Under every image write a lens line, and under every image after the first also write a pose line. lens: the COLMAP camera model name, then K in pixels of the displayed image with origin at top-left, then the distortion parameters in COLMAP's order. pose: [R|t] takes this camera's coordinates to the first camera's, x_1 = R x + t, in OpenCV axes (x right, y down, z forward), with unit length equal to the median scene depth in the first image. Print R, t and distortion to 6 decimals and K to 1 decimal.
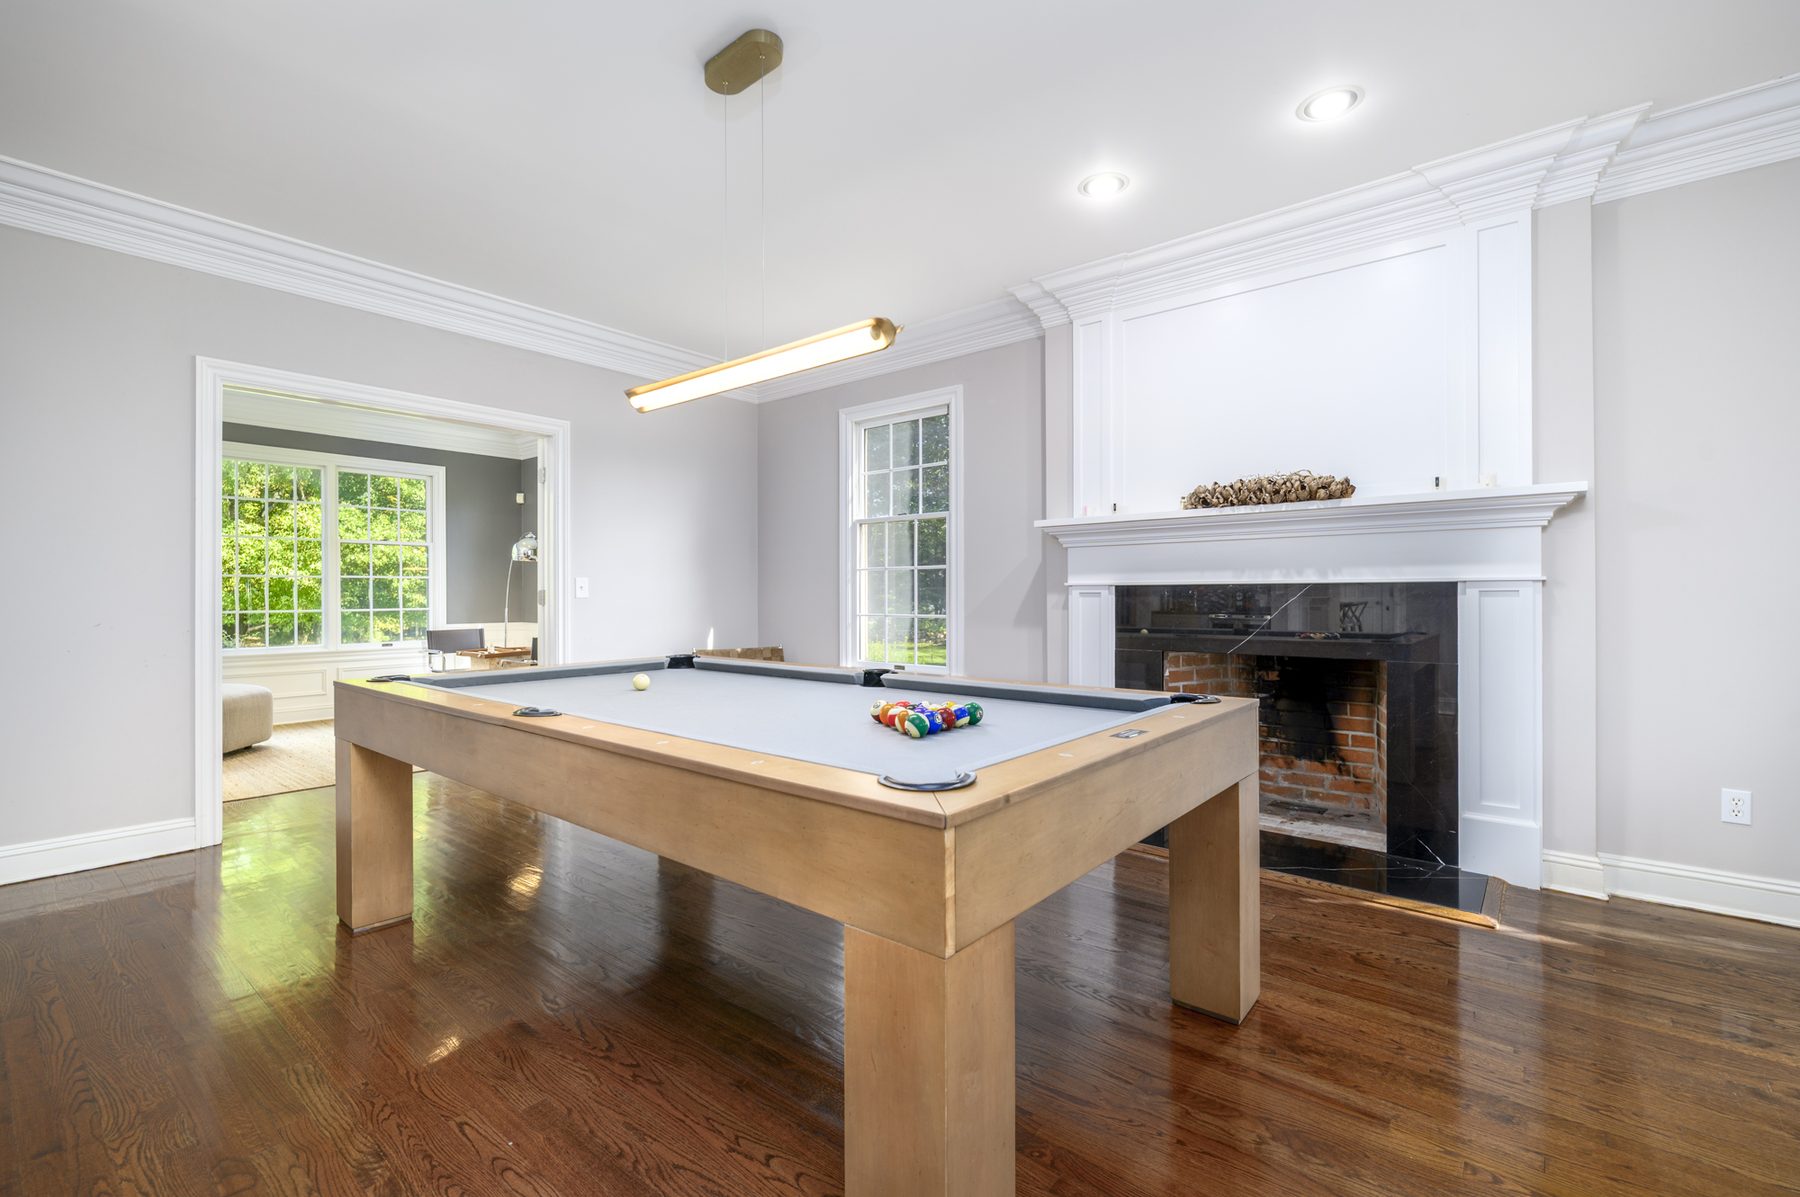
lens RADIAL K [[794.9, 0, 898.2], [0, 794.9, 596.2], [0, 0, 1]] dist [0.001113, 0.000078]
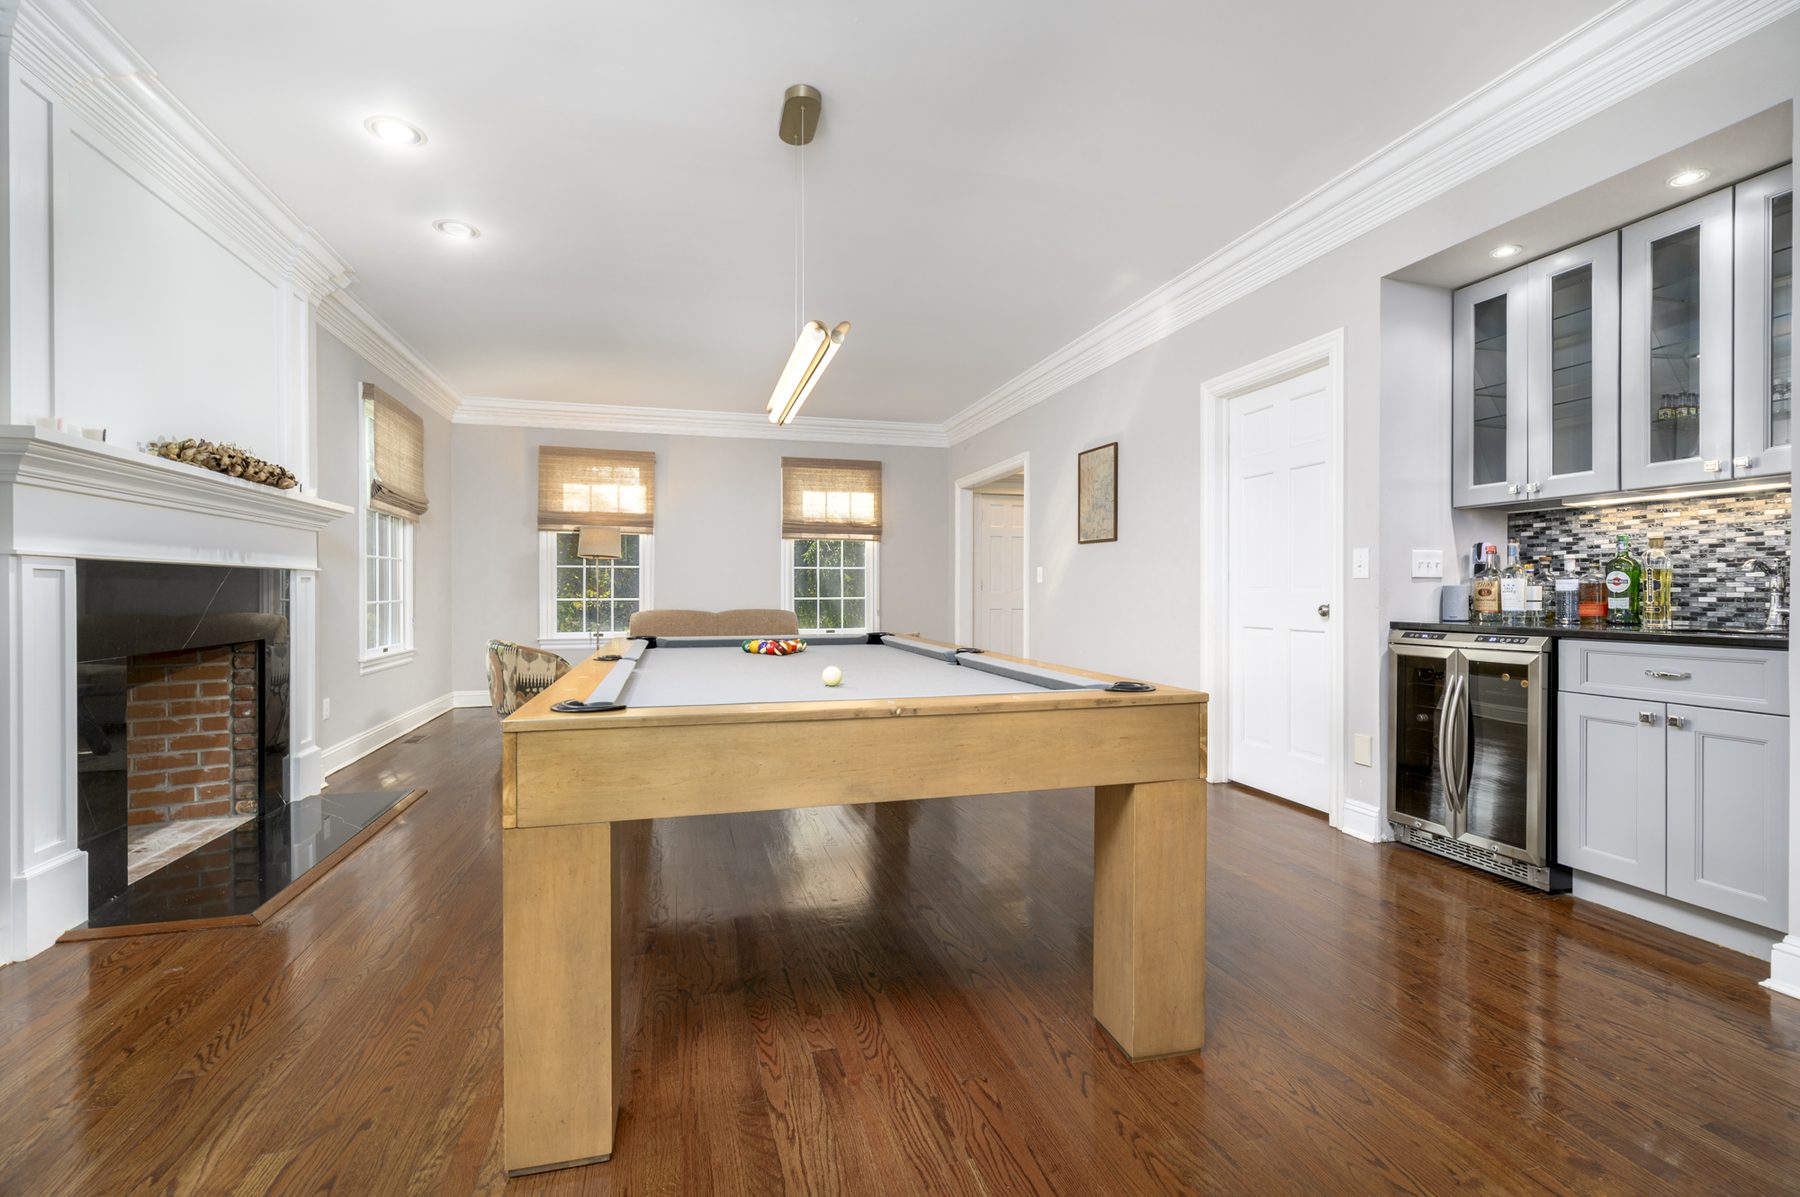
lens RADIAL K [[794.9, 0, 899.5], [0, 794.9, 595.2], [0, 0, 1]] dist [0.001113, 0.000078]
pose [[-0.820070, -0.002959, 0.572256, -0.624512], [-0.001666, 0.999995, 0.002783, 0.013709], [-0.572261, 0.001328, -0.820071, 1.194387]]
